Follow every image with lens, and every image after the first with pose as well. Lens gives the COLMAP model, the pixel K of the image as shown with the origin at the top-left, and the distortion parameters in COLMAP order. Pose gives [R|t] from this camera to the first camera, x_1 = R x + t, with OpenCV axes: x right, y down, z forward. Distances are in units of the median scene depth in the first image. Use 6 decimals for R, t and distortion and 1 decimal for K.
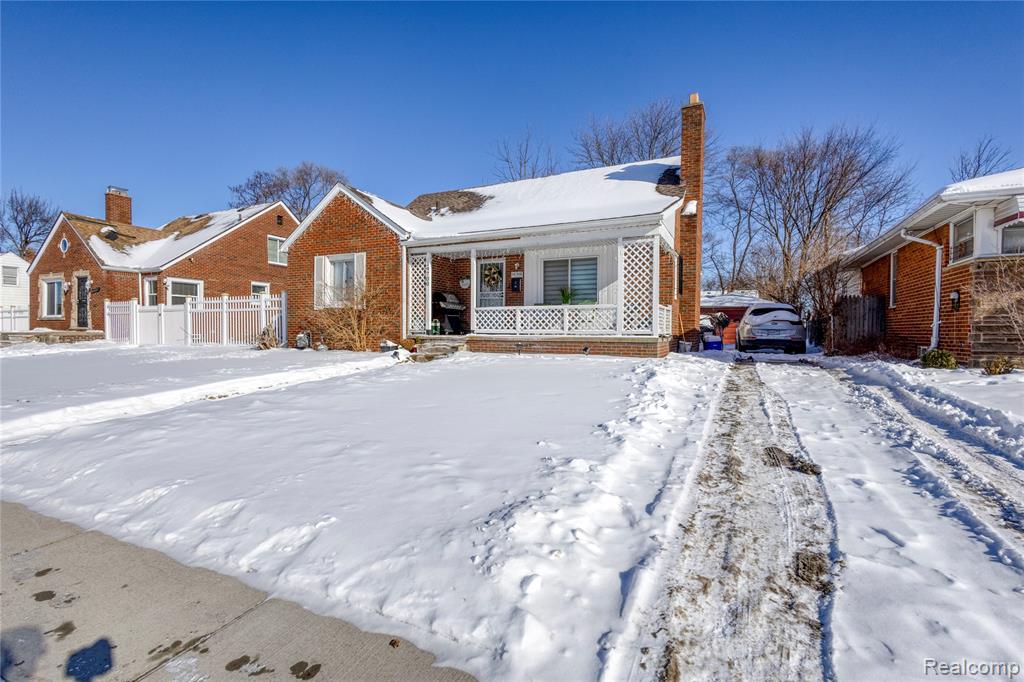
lens RADIAL K [[477.3, 0, 510.4], [0, 477.3, 338.6], [0, 0, 1]] dist [0.005195, -0.000416]
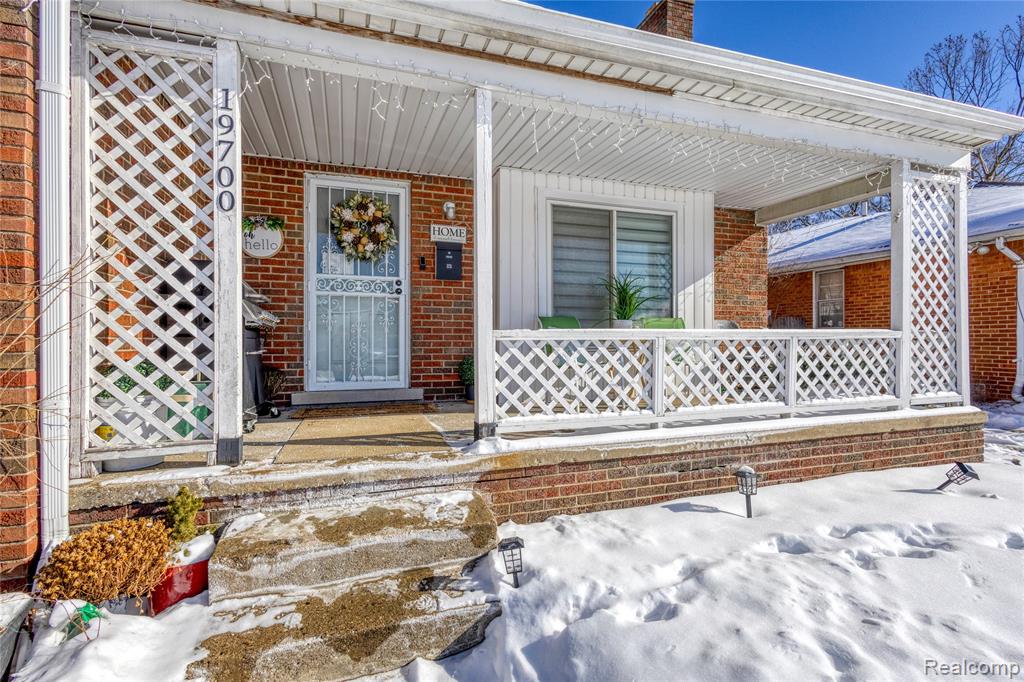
lens RADIAL K [[478.0, 0, 512.0], [0, 478.0, 342.0], [0, 0, 1]] dist [0.005168, -0.001403]
pose [[0.703813, -0.011573, 0.710291, -0.227599], [0.021558, 0.999755, -0.005072, -0.053998], [-0.710058, 0.018882, 0.703890, 0.772681]]
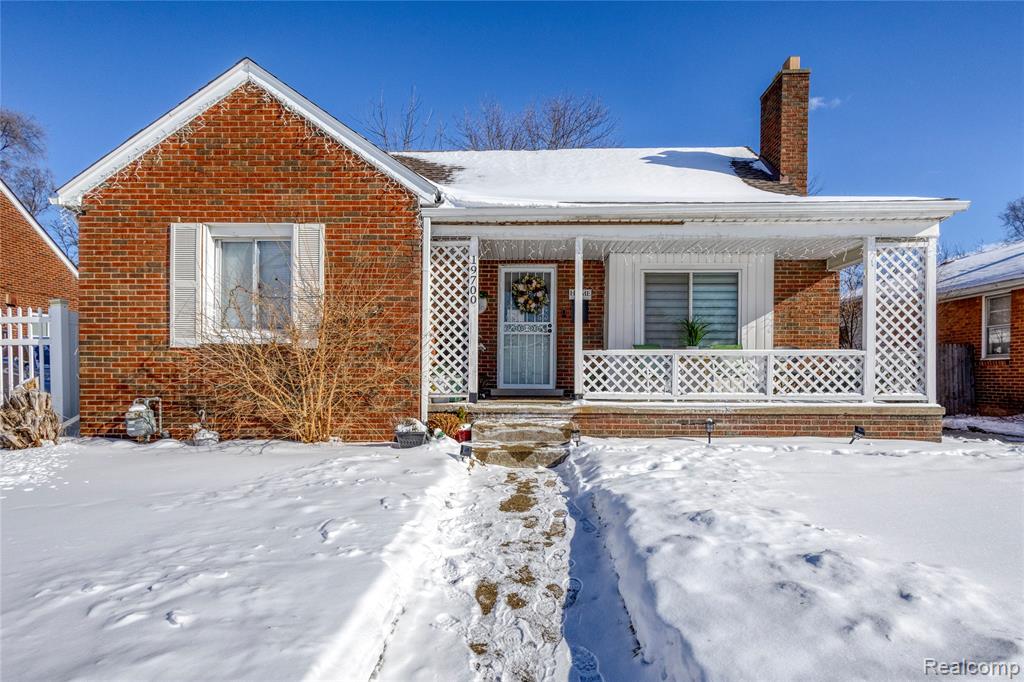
lens RADIAL K [[554.1, 0, 515.6], [0, 554.1, 383.8], [0, 0, 1]] dist [0.005446, 0.001435]
pose [[0.907268, -0.006096, 0.420509, -0.371185], [0.009174, 0.999944, -0.005296, -0.024333], [-0.420453, 0.008663, 0.907273, 0.455968]]
